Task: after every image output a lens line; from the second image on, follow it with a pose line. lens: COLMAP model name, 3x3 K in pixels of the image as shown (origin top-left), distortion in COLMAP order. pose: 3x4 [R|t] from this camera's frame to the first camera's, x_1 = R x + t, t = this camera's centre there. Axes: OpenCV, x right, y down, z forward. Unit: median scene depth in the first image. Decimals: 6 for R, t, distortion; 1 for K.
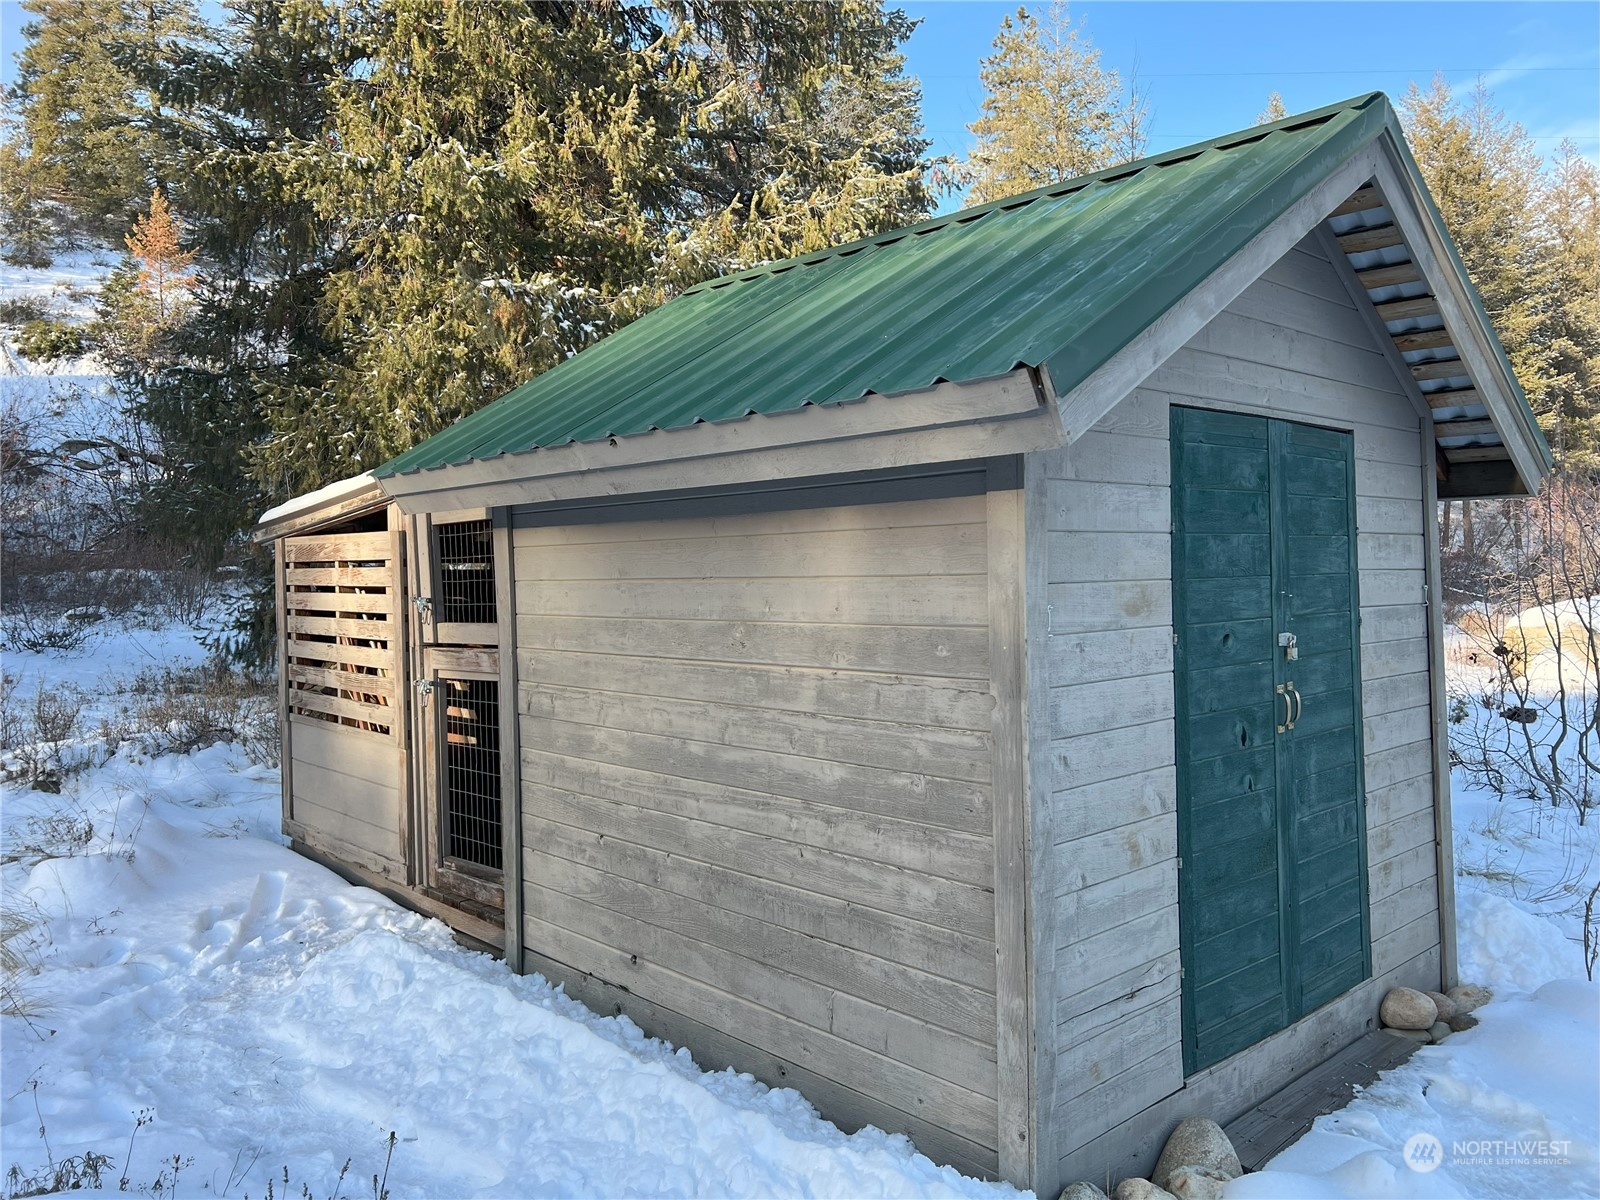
lens RADIAL K [[637.4, 0, 800.8], [0, 637.4, 599.0], [0, 0, 1]] dist [-0.001758, -0.000520]
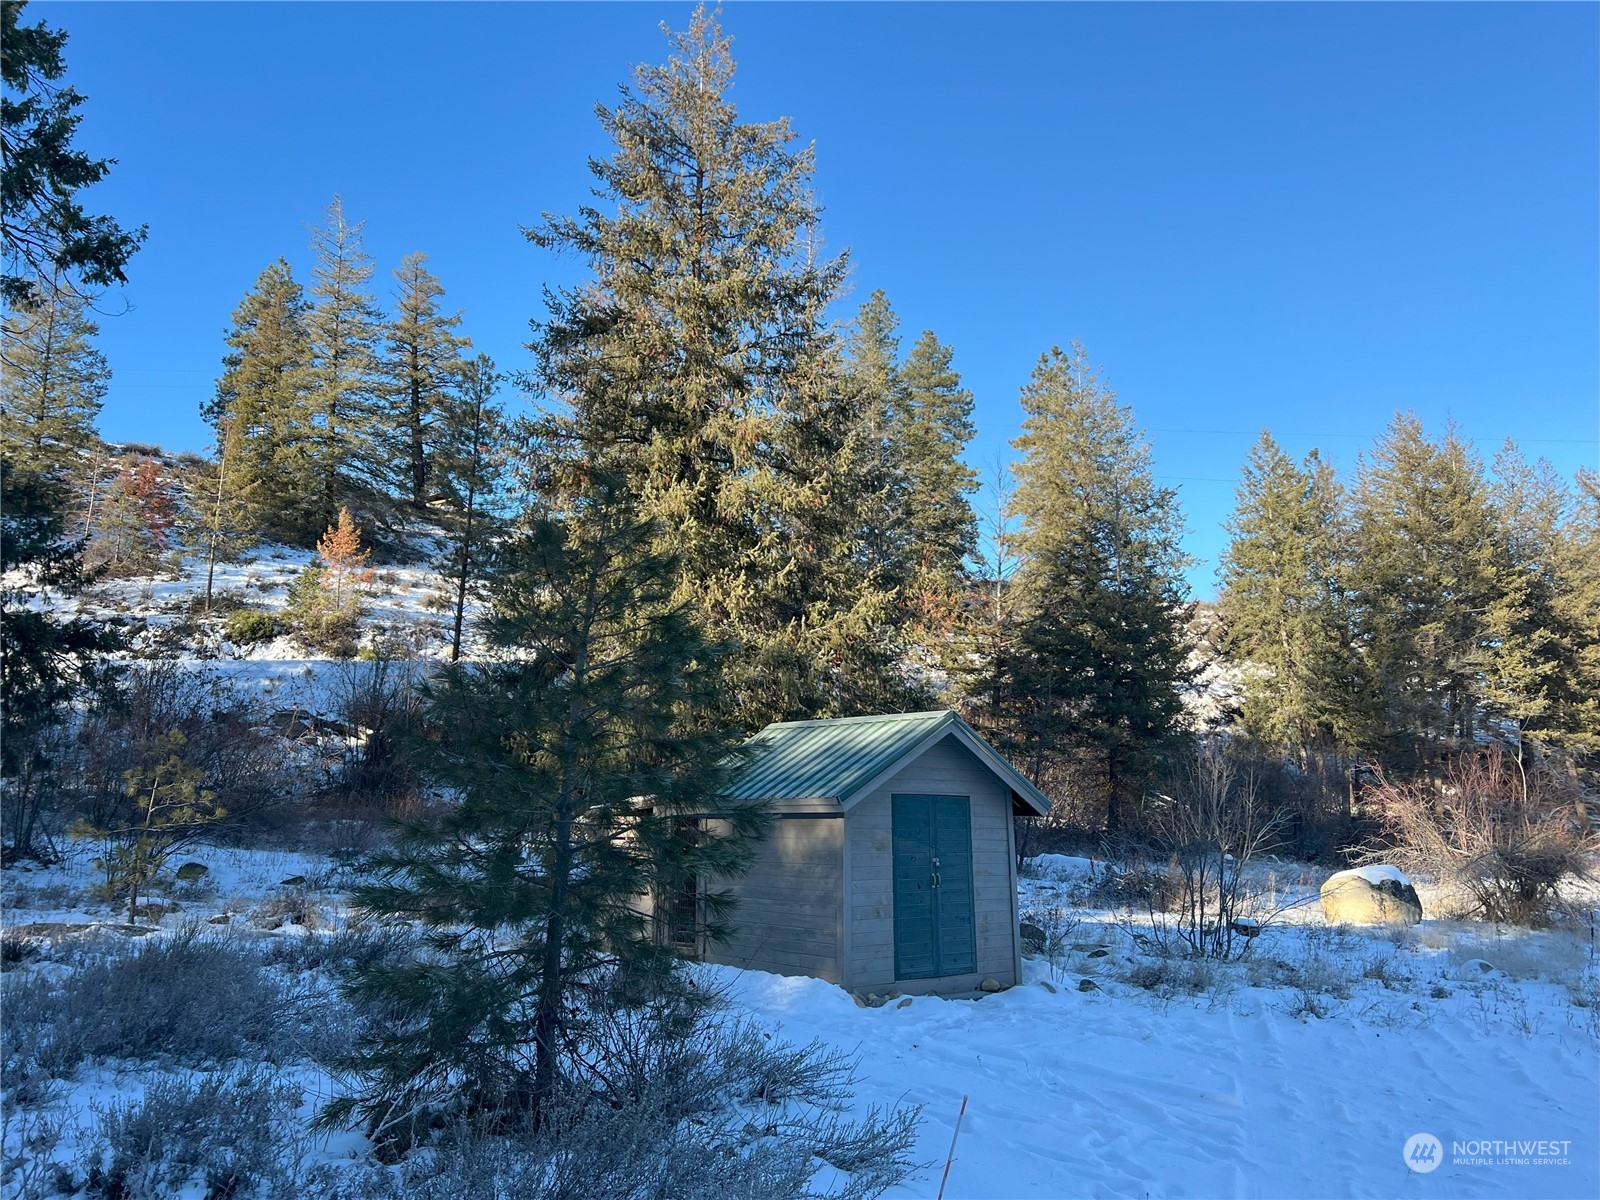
lens RADIAL K [[1235.0, 0, 786.2], [0, 1235.0, 592.2], [0, 0, 1]] dist [0.092688, -0.111549]
pose [[0.989958, -0.006544, -0.141207, 0.185746], [-0.024444, 0.975955, -0.216595, 0.026254], [0.139229, 0.217872, 0.965995, -1.205927]]
